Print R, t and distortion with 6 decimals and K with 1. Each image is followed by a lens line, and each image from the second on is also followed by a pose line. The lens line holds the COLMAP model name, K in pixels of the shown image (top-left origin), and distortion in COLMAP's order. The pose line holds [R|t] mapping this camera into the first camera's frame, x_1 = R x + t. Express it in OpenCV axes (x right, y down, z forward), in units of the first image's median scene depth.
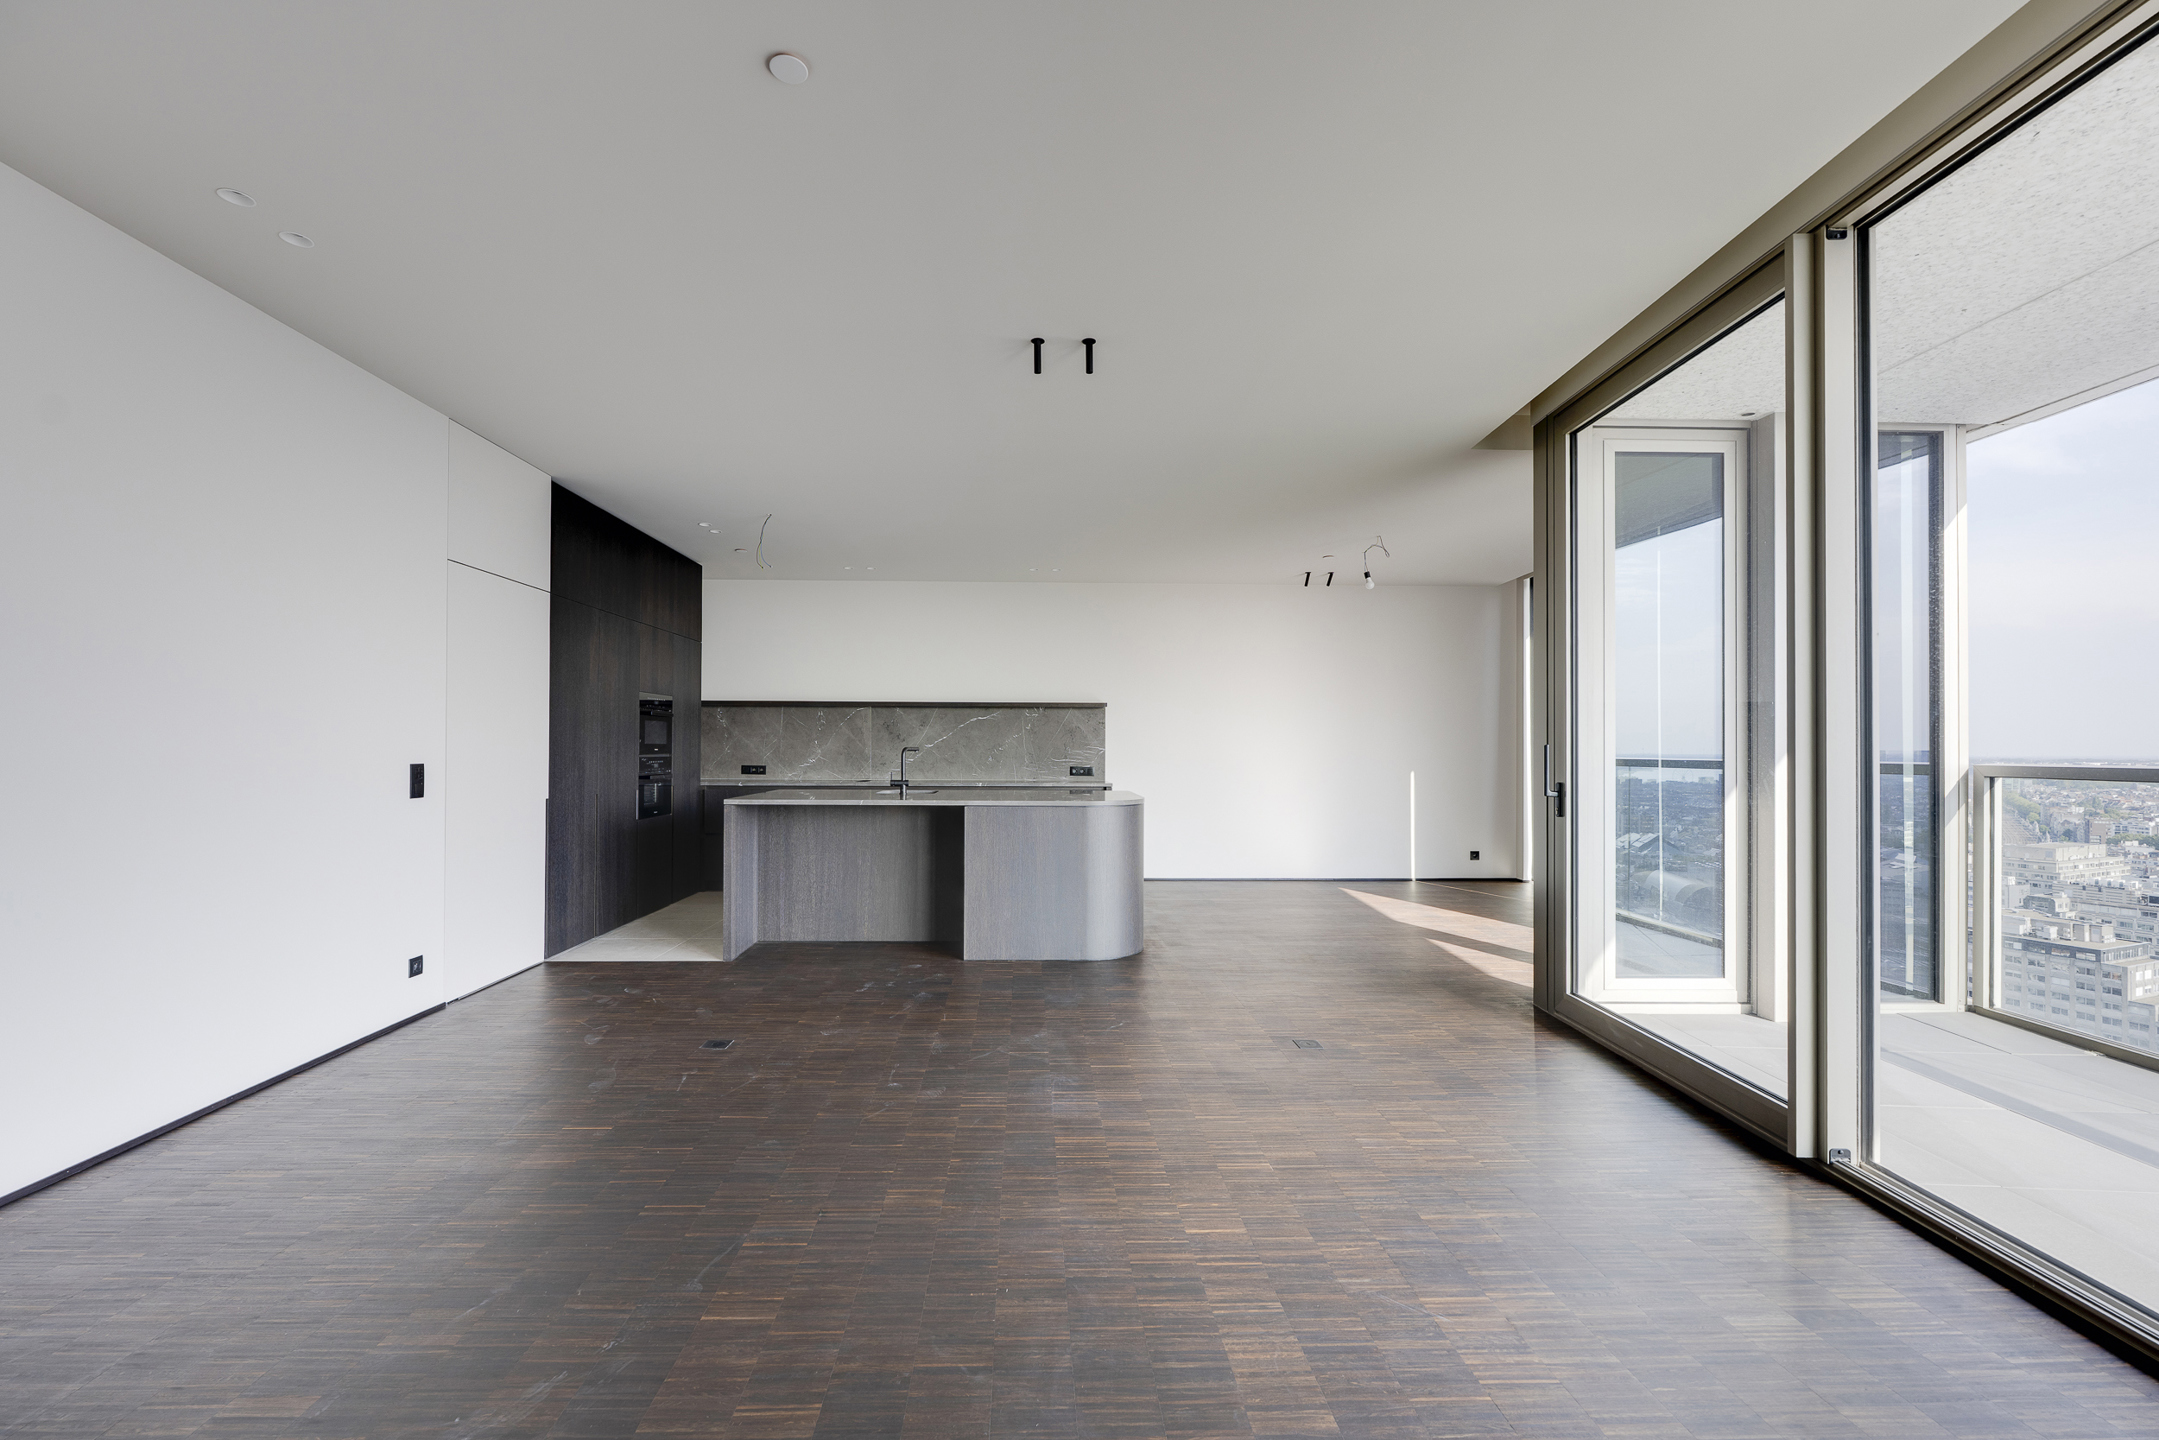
lens RADIAL K [[895.3, 0, 1089.6], [0, 895.3, 704.1], [0, 0, 1]] dist [0.001252, 0.000151]
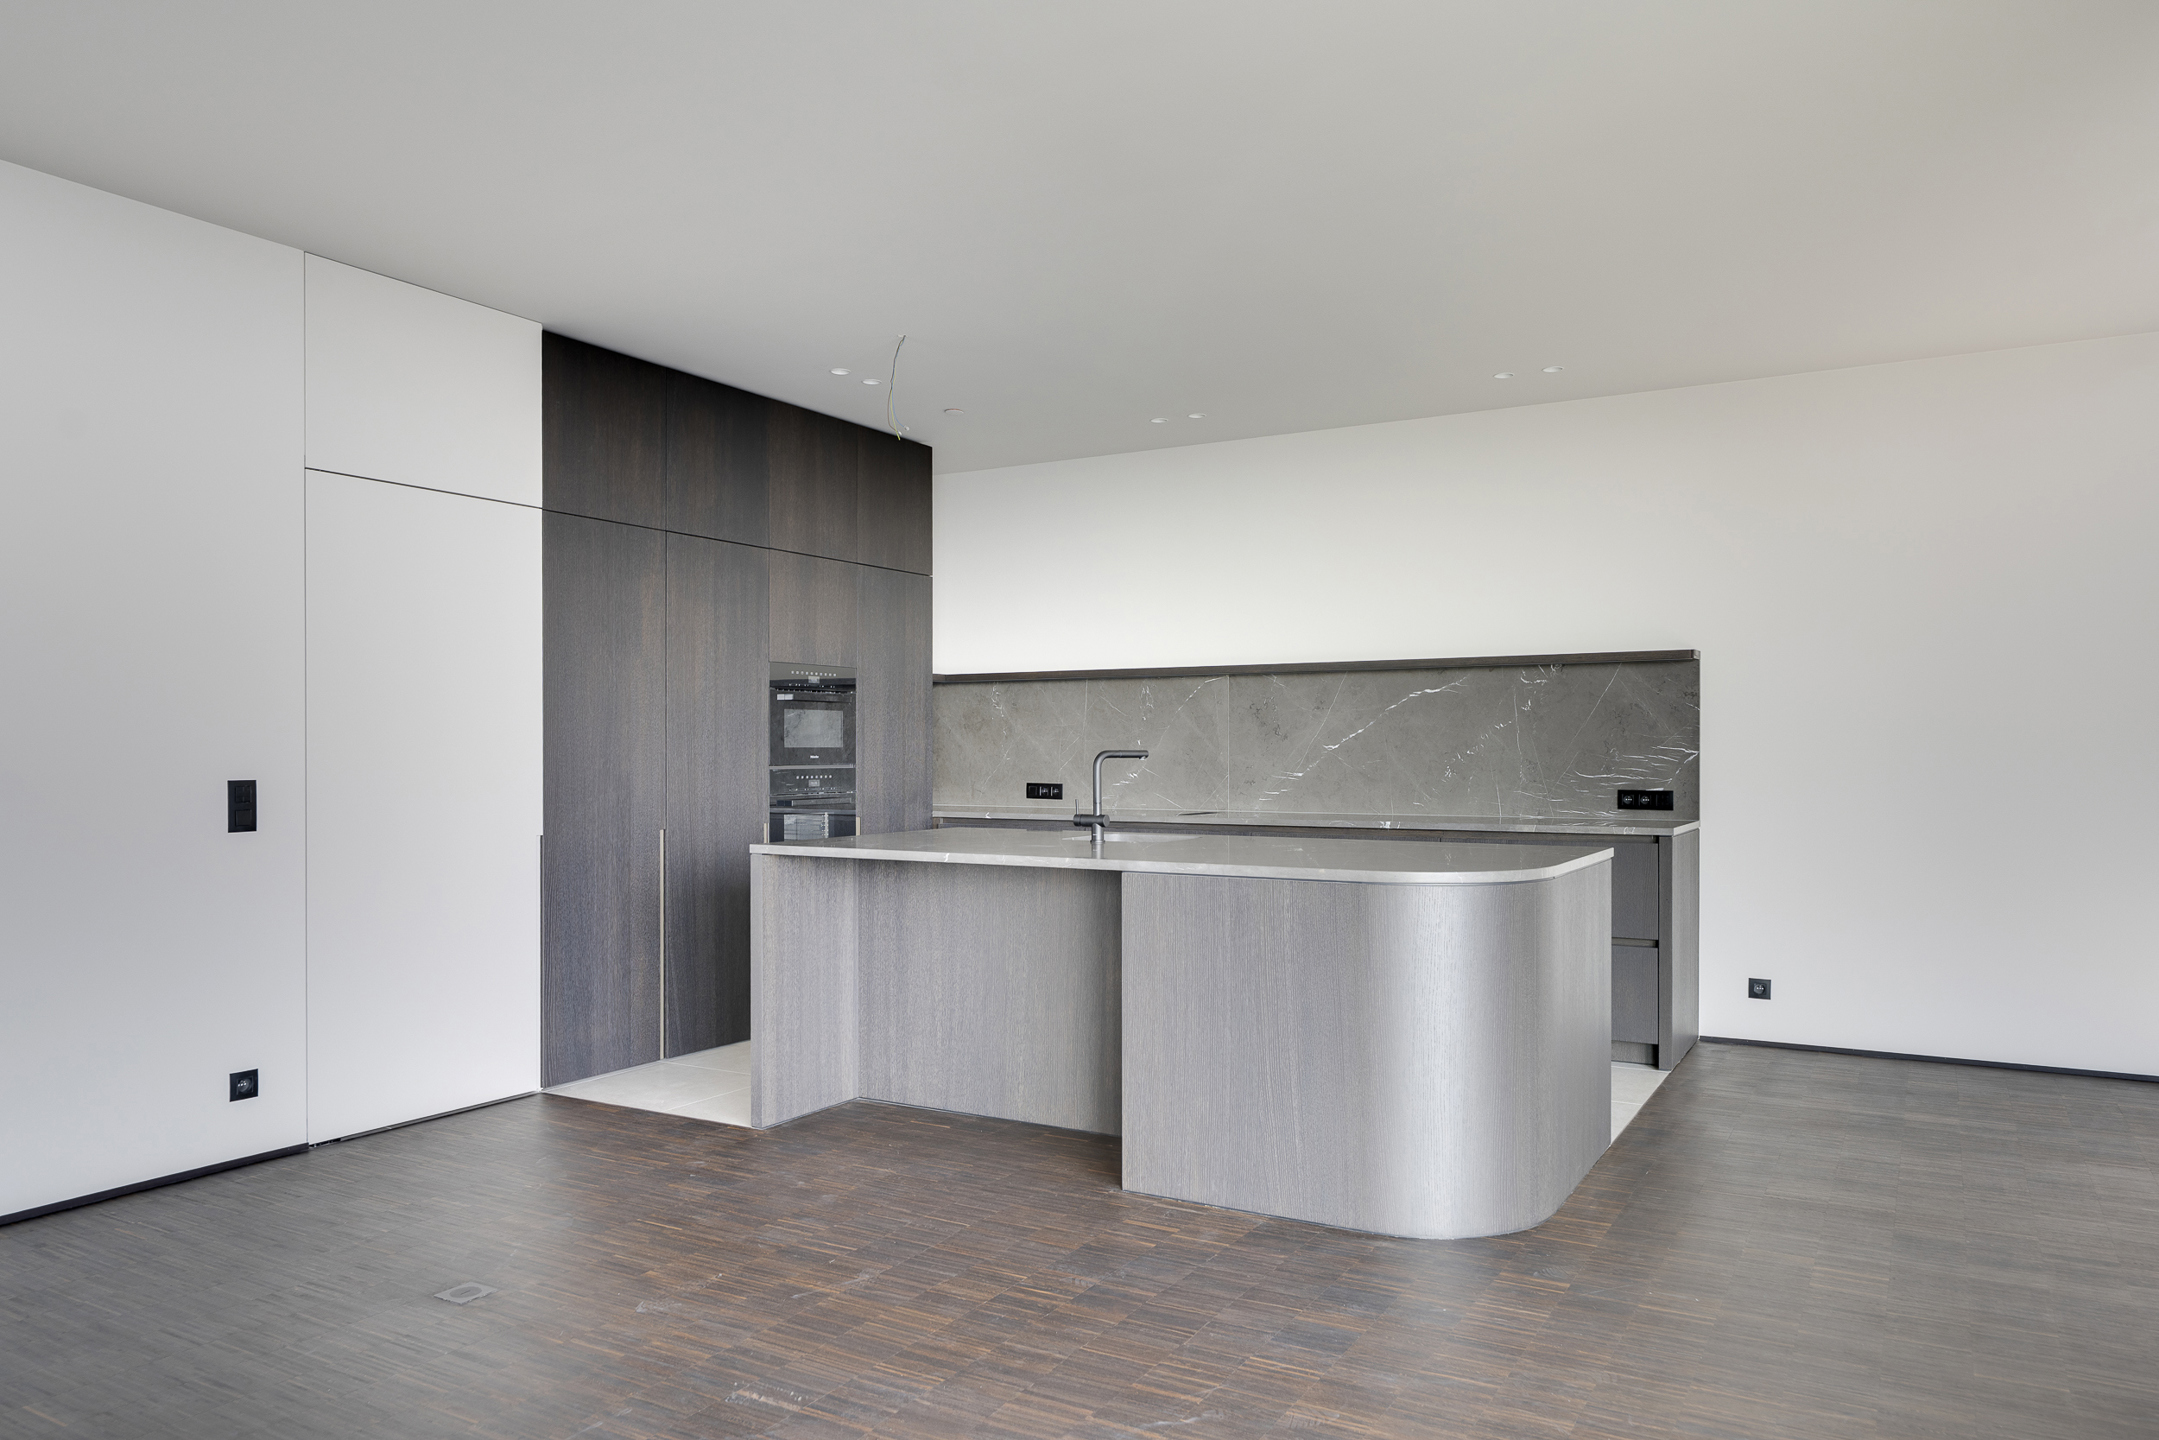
lens RADIAL K [[1520.0, 0, 1079.5], [0, 1520.0, 720.0], [0, 0, 1]] dist [0.001837, 0.001110]
pose [[0.835687, -0.017277, -0.548934, 0.252014], [0.032556, 0.999306, 0.018109, 0.014221], [0.548240, -0.033004, 0.835669, 0.263112]]
